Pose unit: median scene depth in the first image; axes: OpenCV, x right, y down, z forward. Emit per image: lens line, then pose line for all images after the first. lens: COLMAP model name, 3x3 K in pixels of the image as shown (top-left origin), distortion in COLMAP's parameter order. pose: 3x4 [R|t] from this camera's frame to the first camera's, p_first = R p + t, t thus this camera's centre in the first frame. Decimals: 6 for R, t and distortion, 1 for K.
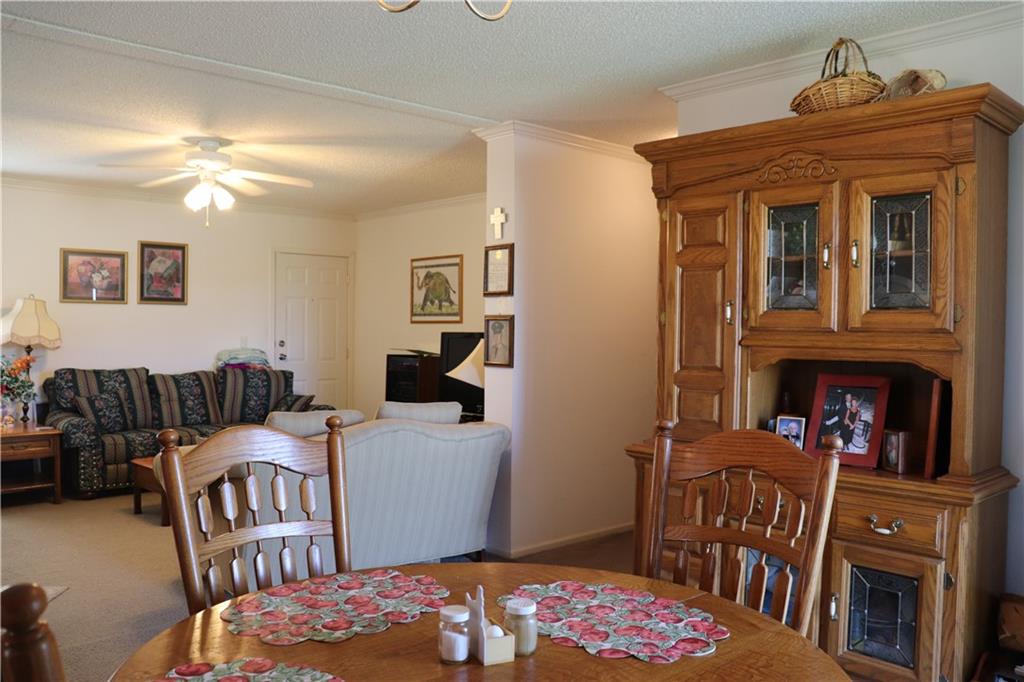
lens RADIAL K [[849.0, 0, 512.0], [0, 849.0, 341.0], [0, 0, 1]] dist [-0.169948, 0.161901]
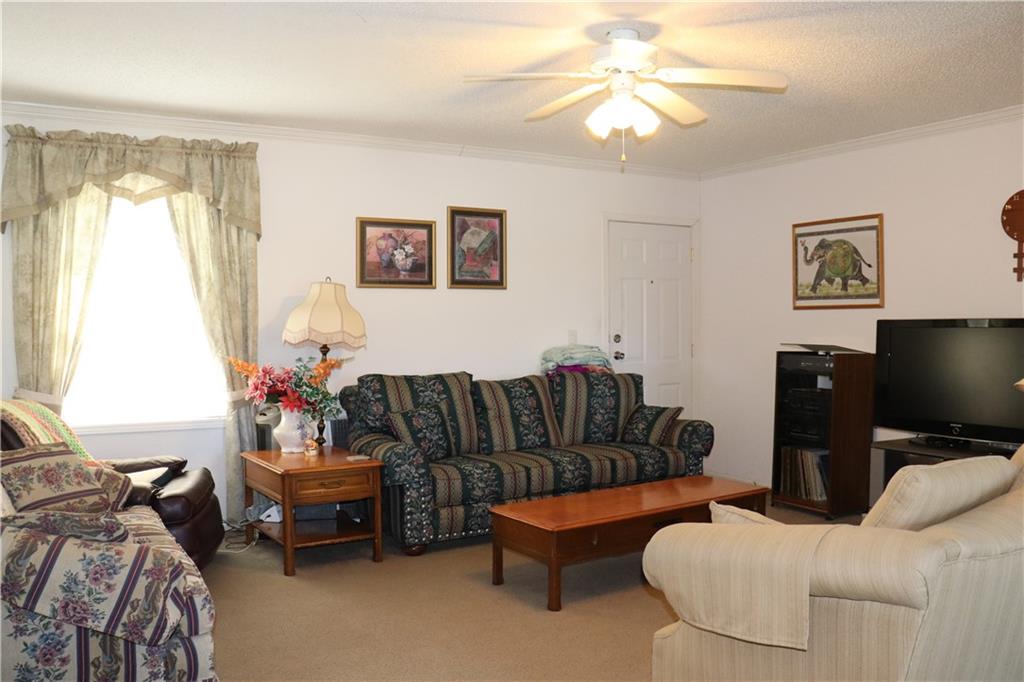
lens RADIAL K [[872.2, 0, 512.0], [0, 872.2, 341.0], [0, 0, 1]] dist [-0.169187, 0.167480]
pose [[0.974256, -0.009684, -0.225235, -0.216692], [0.011251, 0.999921, 0.005674, -0.000298], [0.225162, -0.008062, 0.974288, 0.227687]]
